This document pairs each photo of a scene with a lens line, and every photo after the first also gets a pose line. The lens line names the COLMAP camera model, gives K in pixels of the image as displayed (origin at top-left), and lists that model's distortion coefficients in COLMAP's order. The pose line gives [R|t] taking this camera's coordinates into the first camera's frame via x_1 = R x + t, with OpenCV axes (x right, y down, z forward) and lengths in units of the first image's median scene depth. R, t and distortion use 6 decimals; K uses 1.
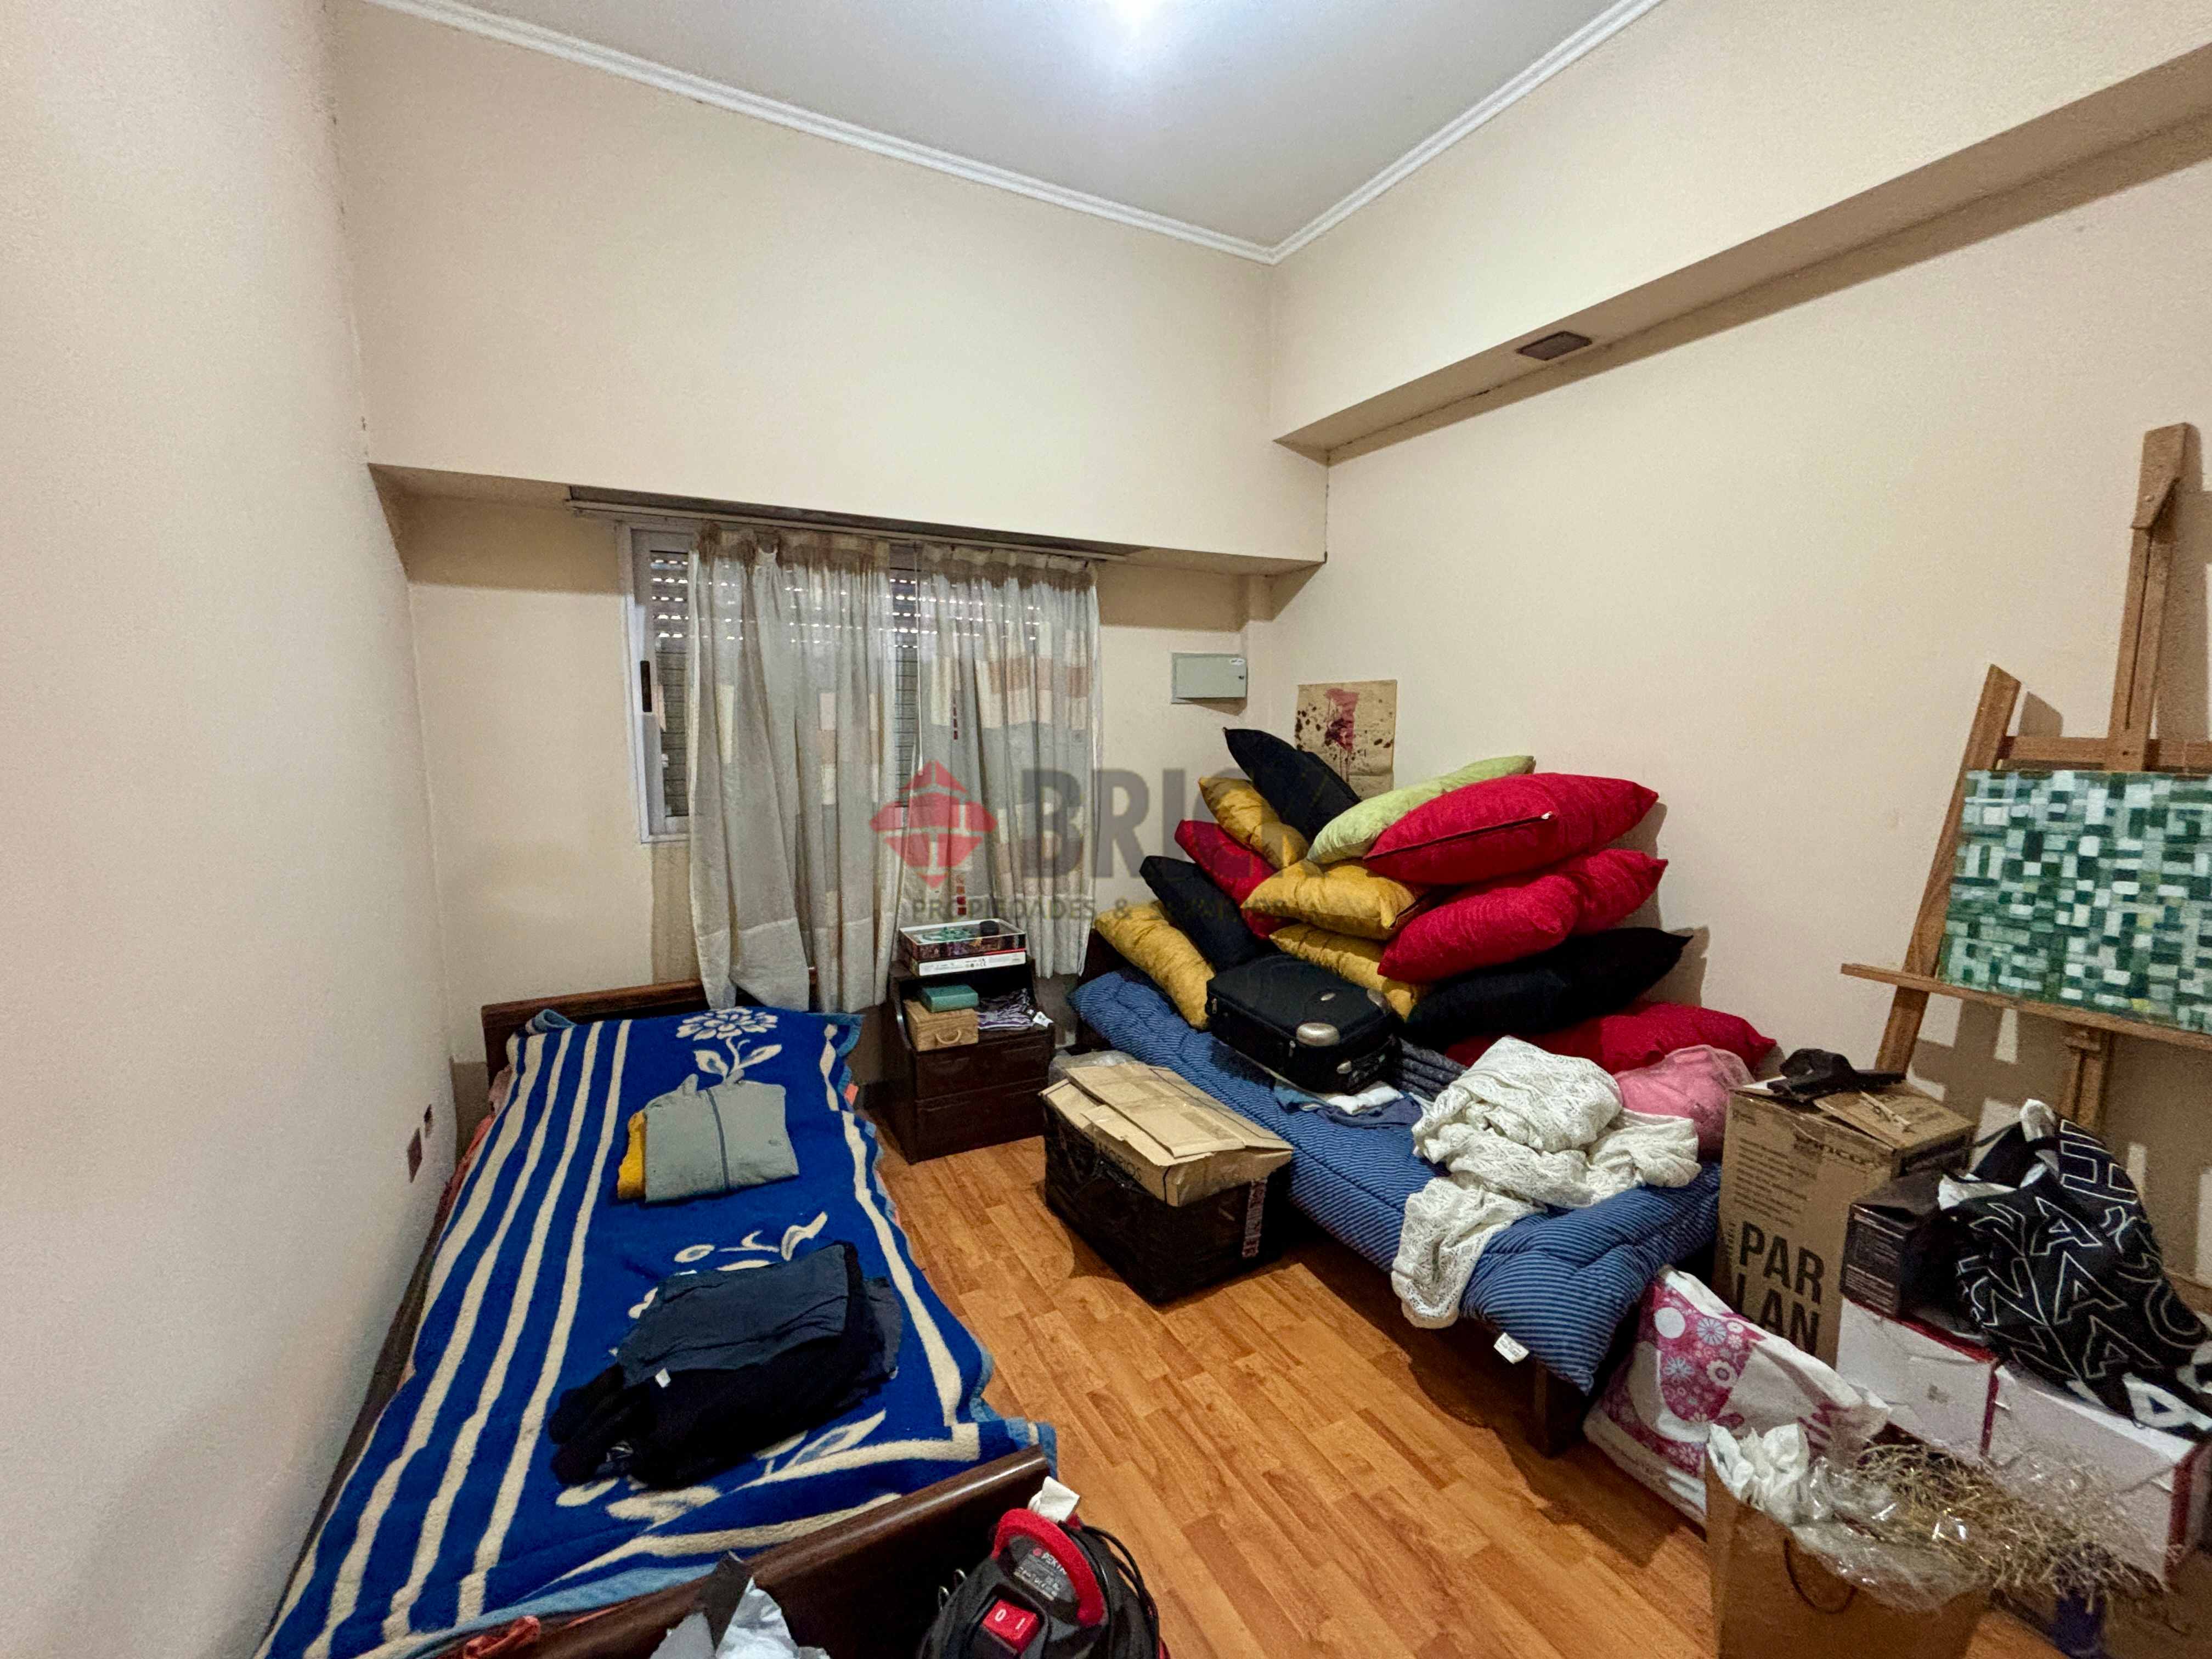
lens RADIAL K [[887.1, 0, 1110.4], [0, 887.1, 848.7], [0, 0, 1]] dist [-0.006391, 0.002159]
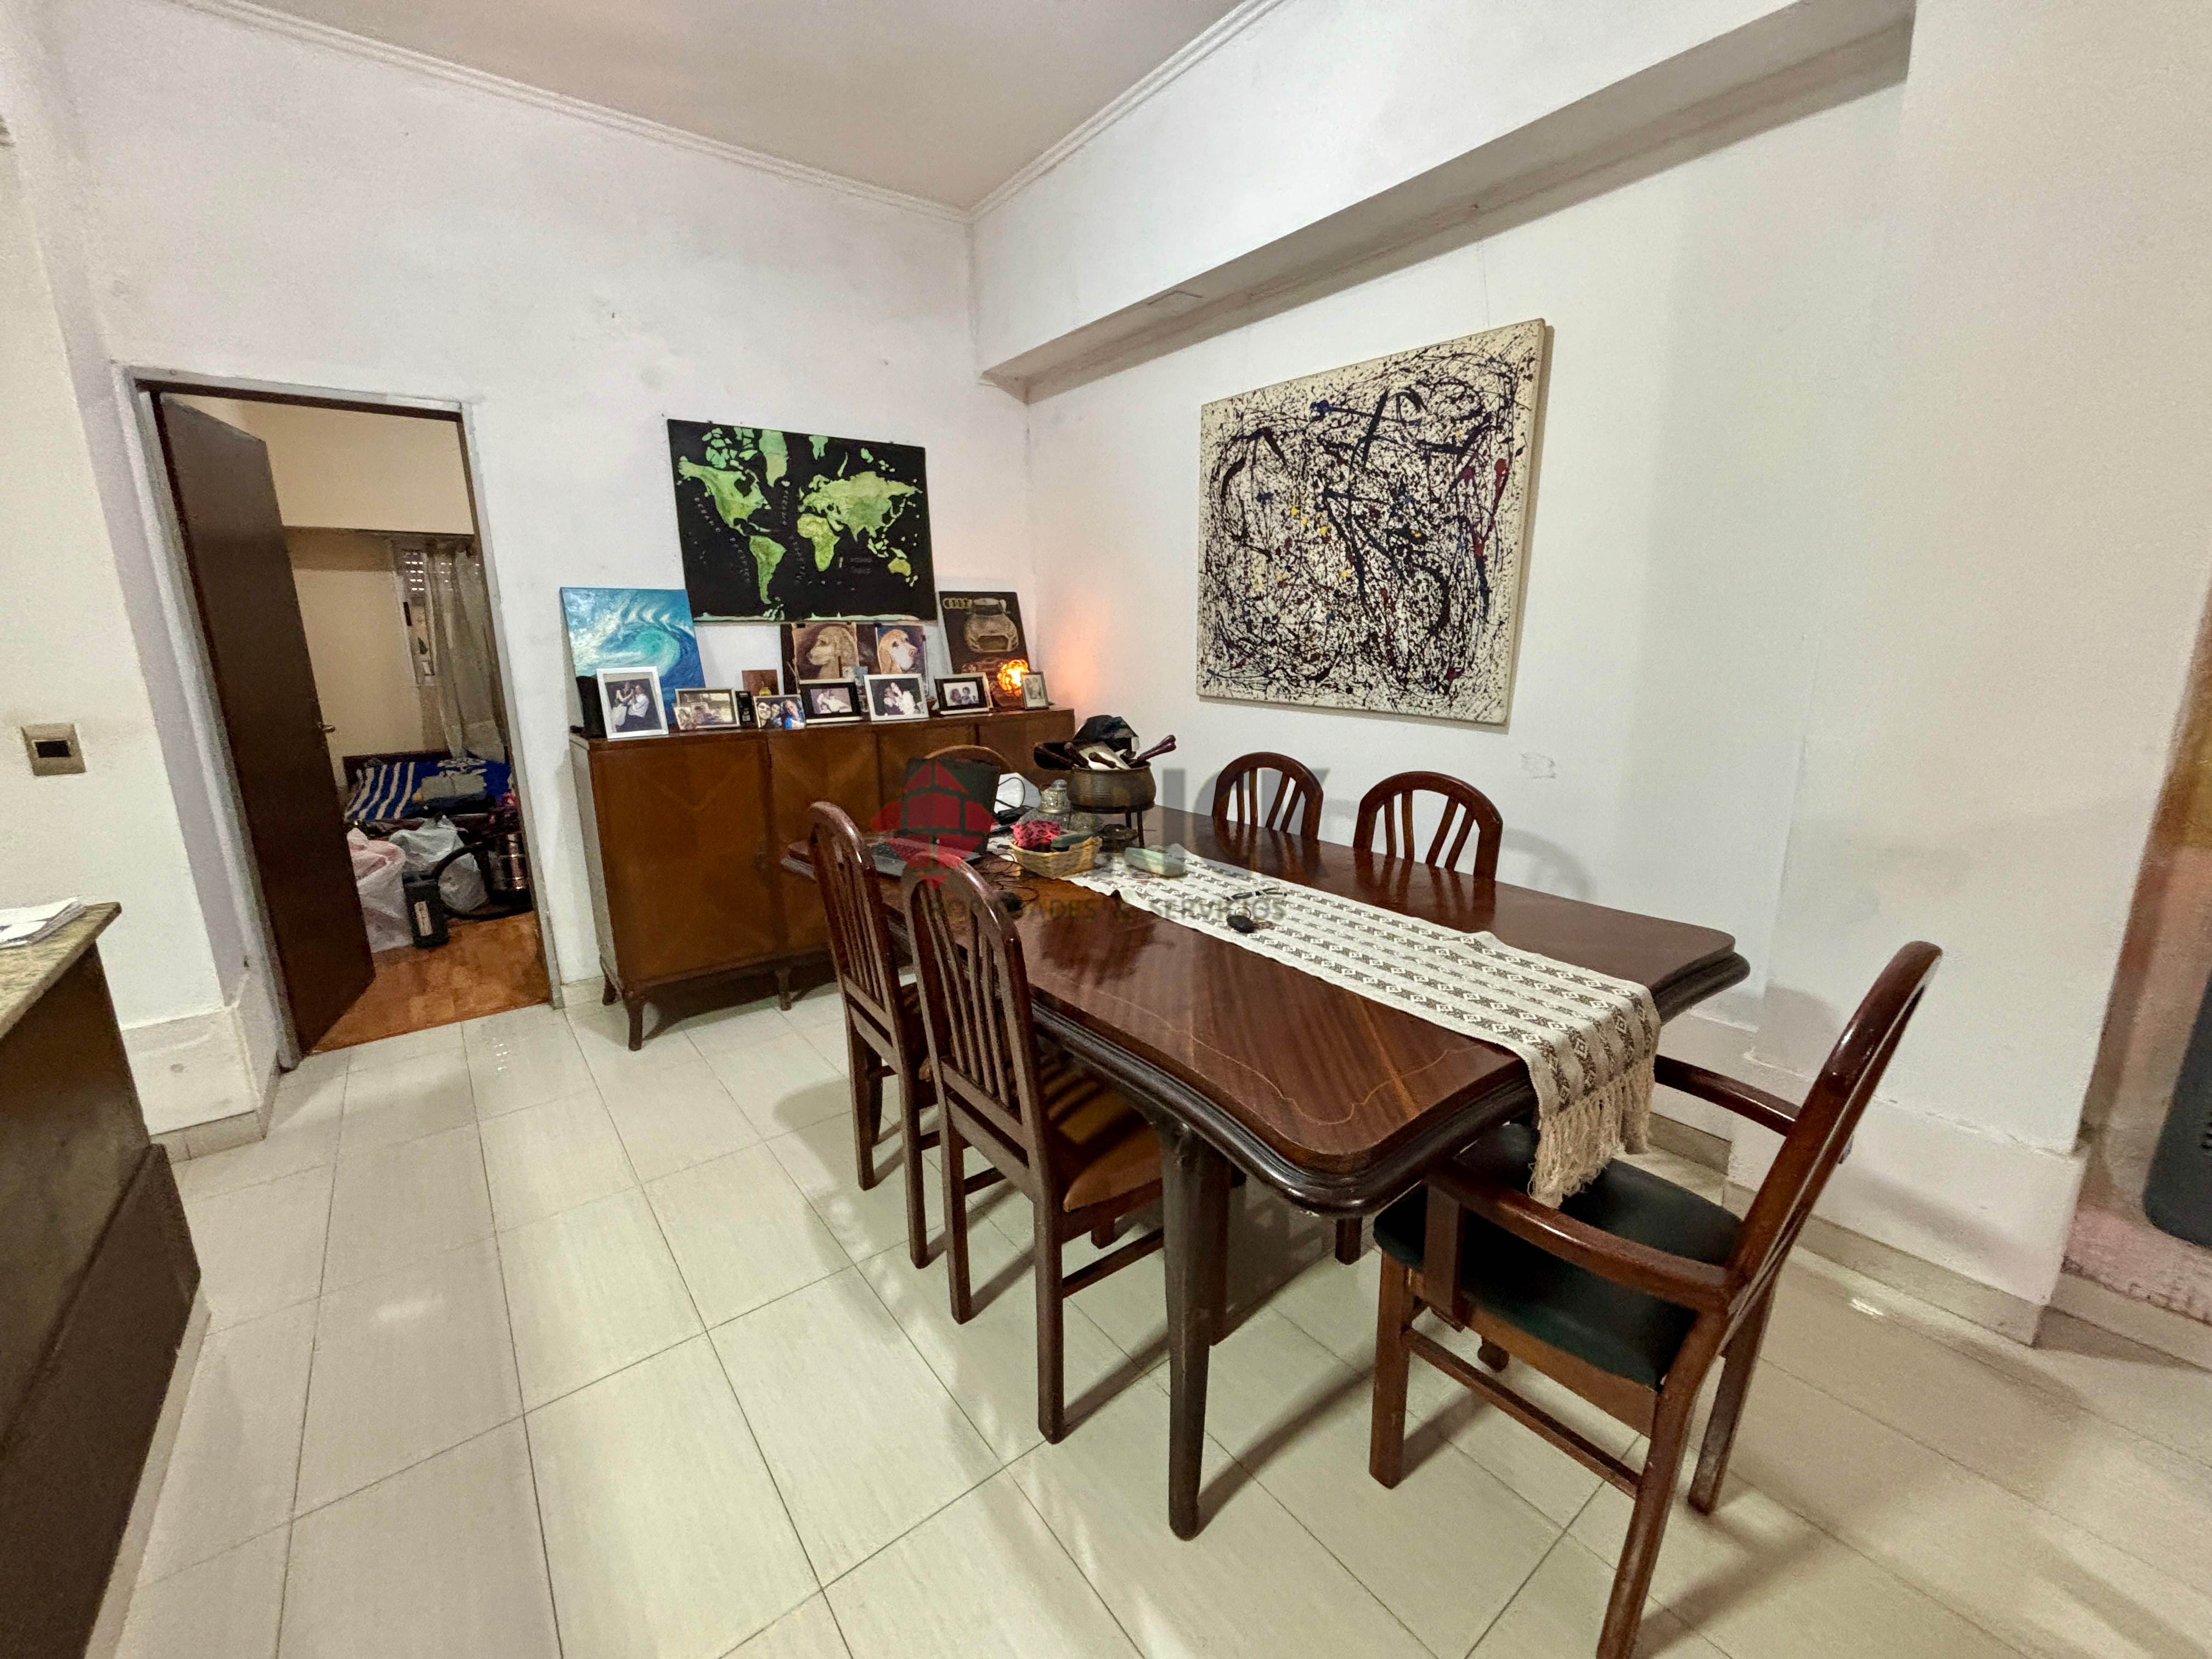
lens RADIAL K [[887.1, 0, 1093.0], [0, 887.1, 815.5], [0, 0, 1]] dist [-0.006391, 0.002159]
pose [[0.987152, -0.052435, 0.150932, 0.785182], [0.039532, 0.995401, 0.087257, 0.186007], [-0.154813, -0.080170, 0.984686, -1.437401]]
